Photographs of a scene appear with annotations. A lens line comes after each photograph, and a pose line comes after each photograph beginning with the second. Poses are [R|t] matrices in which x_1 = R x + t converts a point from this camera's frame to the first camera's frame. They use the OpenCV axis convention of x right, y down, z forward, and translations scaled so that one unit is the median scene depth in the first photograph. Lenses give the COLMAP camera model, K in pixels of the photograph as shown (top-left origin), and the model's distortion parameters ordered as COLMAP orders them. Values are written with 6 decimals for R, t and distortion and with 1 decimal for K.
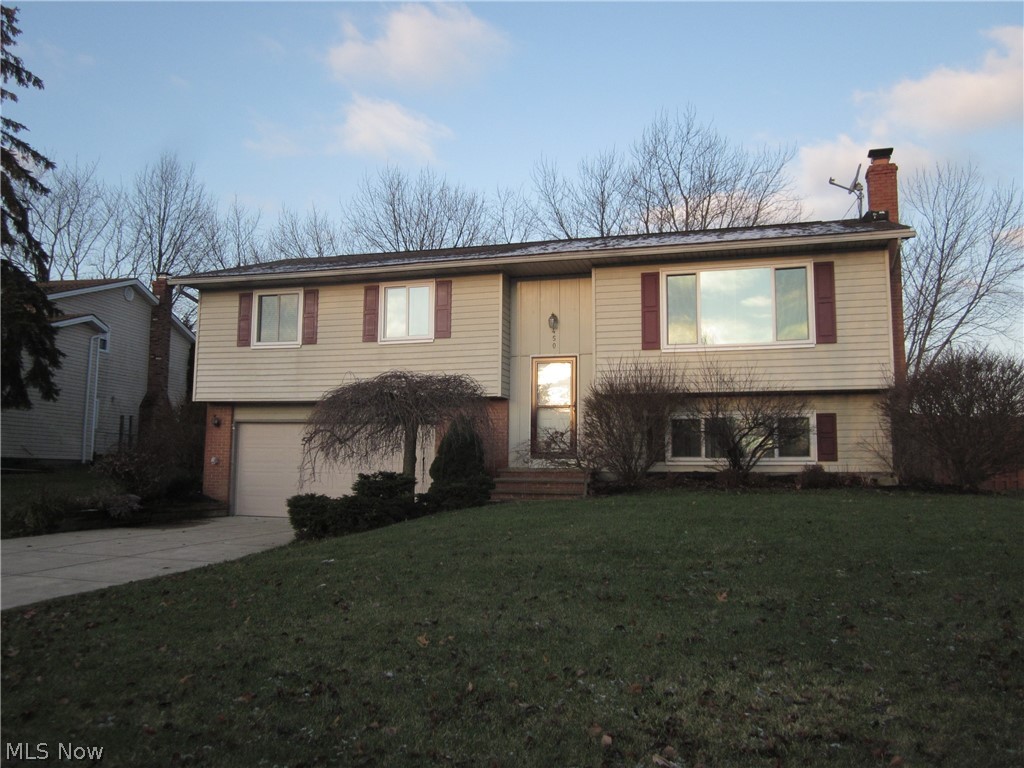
lens RADIAL K [[848.8, 0, 512.0], [0, 848.8, 384.0], [0, 0, 1]] dist [-0.043495, 0.002826]
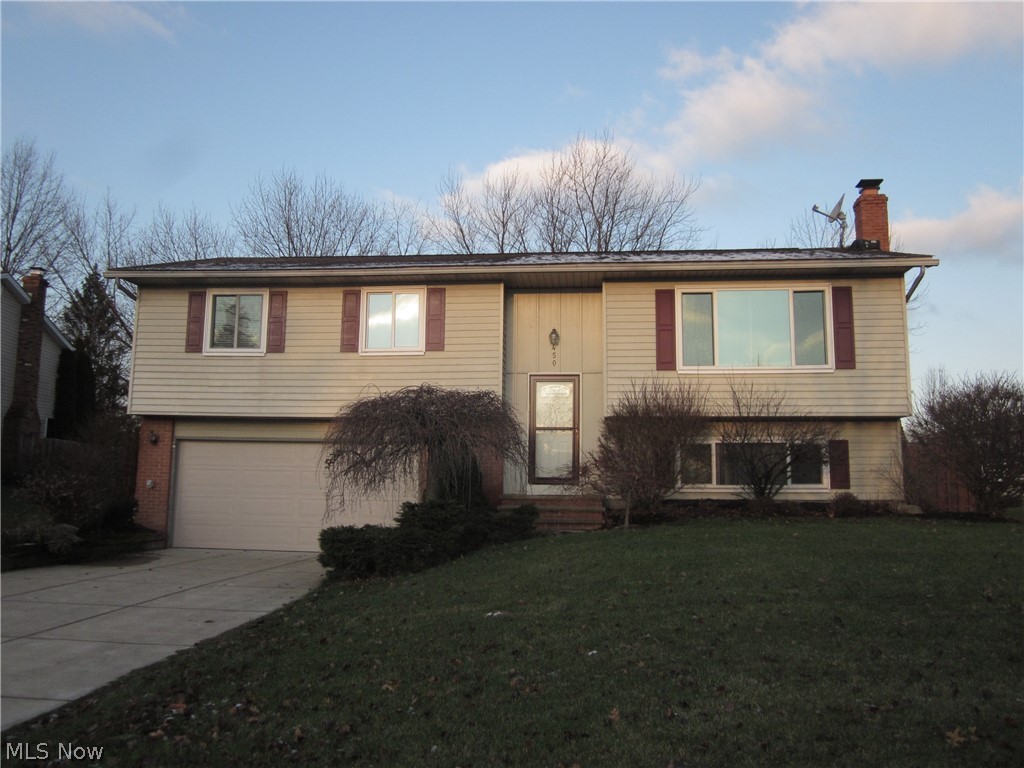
lens RADIAL K [[848.8, 0, 512.0], [0, 848.8, 384.0], [0, 0, 1]] dist [-0.043495, 0.002826]
pose [[0.981696, 0.028068, 0.188373, -0.169896], [-0.023173, 0.999335, -0.028136, 0.005172], [-0.189038, 0.023256, 0.981694, 0.092114]]
